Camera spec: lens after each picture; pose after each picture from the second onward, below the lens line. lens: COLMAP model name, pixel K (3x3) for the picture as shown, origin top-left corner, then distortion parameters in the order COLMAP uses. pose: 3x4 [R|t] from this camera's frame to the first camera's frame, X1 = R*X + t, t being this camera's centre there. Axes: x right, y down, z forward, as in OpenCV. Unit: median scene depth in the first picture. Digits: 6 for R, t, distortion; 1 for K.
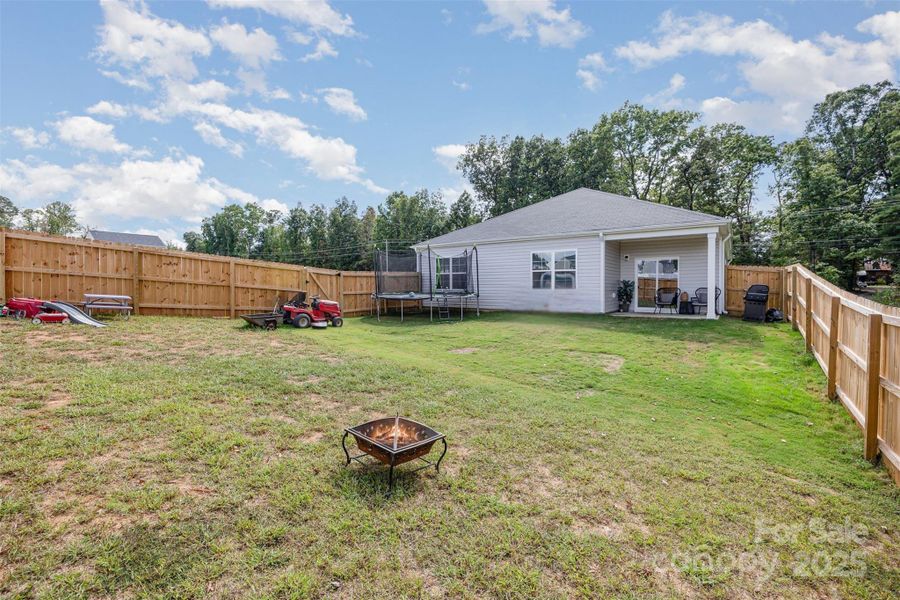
lens RADIAL K [[396.3, 0, 450.9], [0, 396.3, 294.7], [0, 0, 1]] dist [-0.002179, -0.000500]
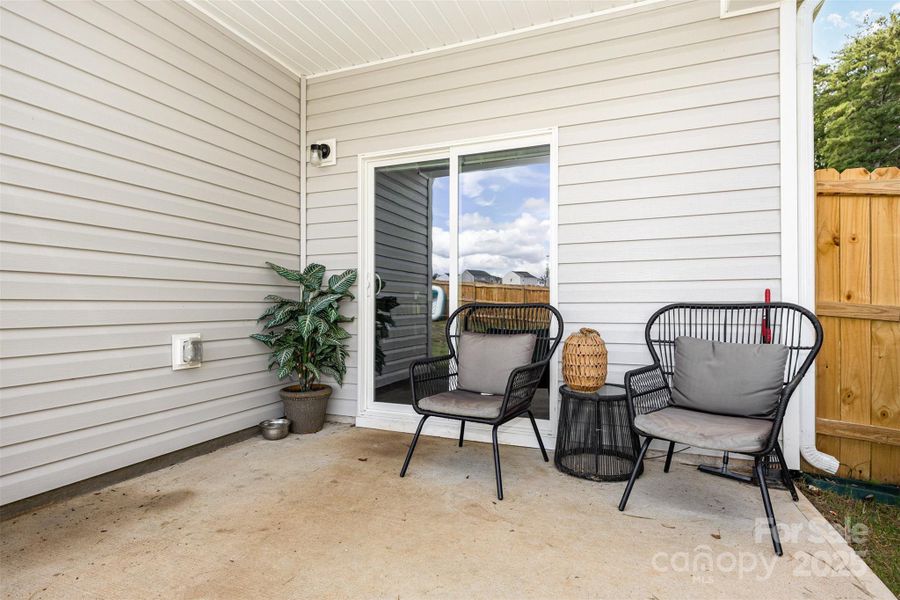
lens RADIAL K [[451.6, 0, 447.6], [0, 451.6, 305.5], [0, 0, 1]] dist [0.004091, -0.000603]
pose [[0.973012, 0.001944, 0.230746, 0.464758], [0.001717, 0.999876, -0.015665, -0.013026], [-0.230748, 0.015638, 0.972888, 0.785303]]
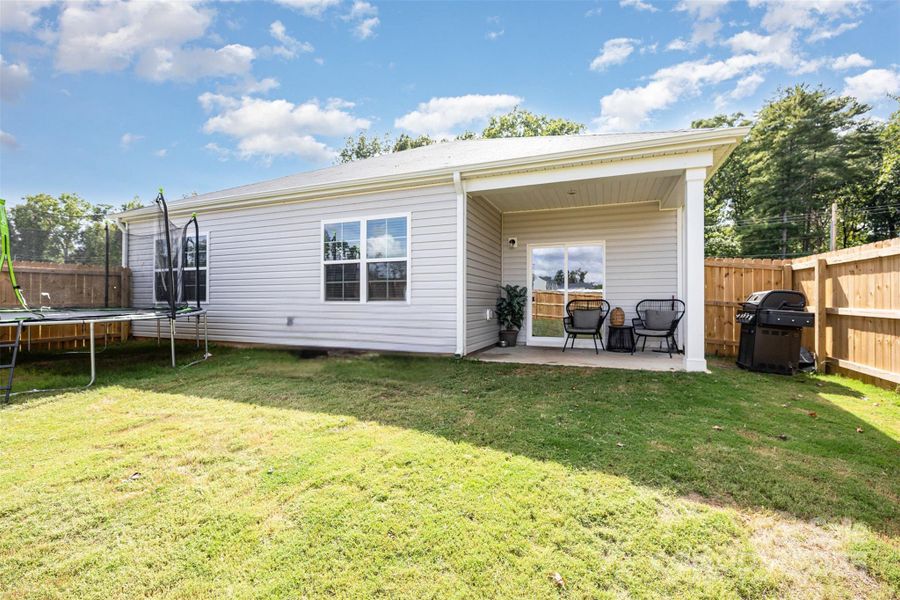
lens RADIAL K [[377.5, 0, 454.4], [0, 377.5, 300.4], [0, 0, 1]] dist [0.003271, -0.000021]
pose [[0.968375, 0.005696, 0.249433, 0.249186], [0.001221, 0.999619, -0.027566, -0.002766], [-0.249495, 0.026999, 0.968000, 0.546090]]
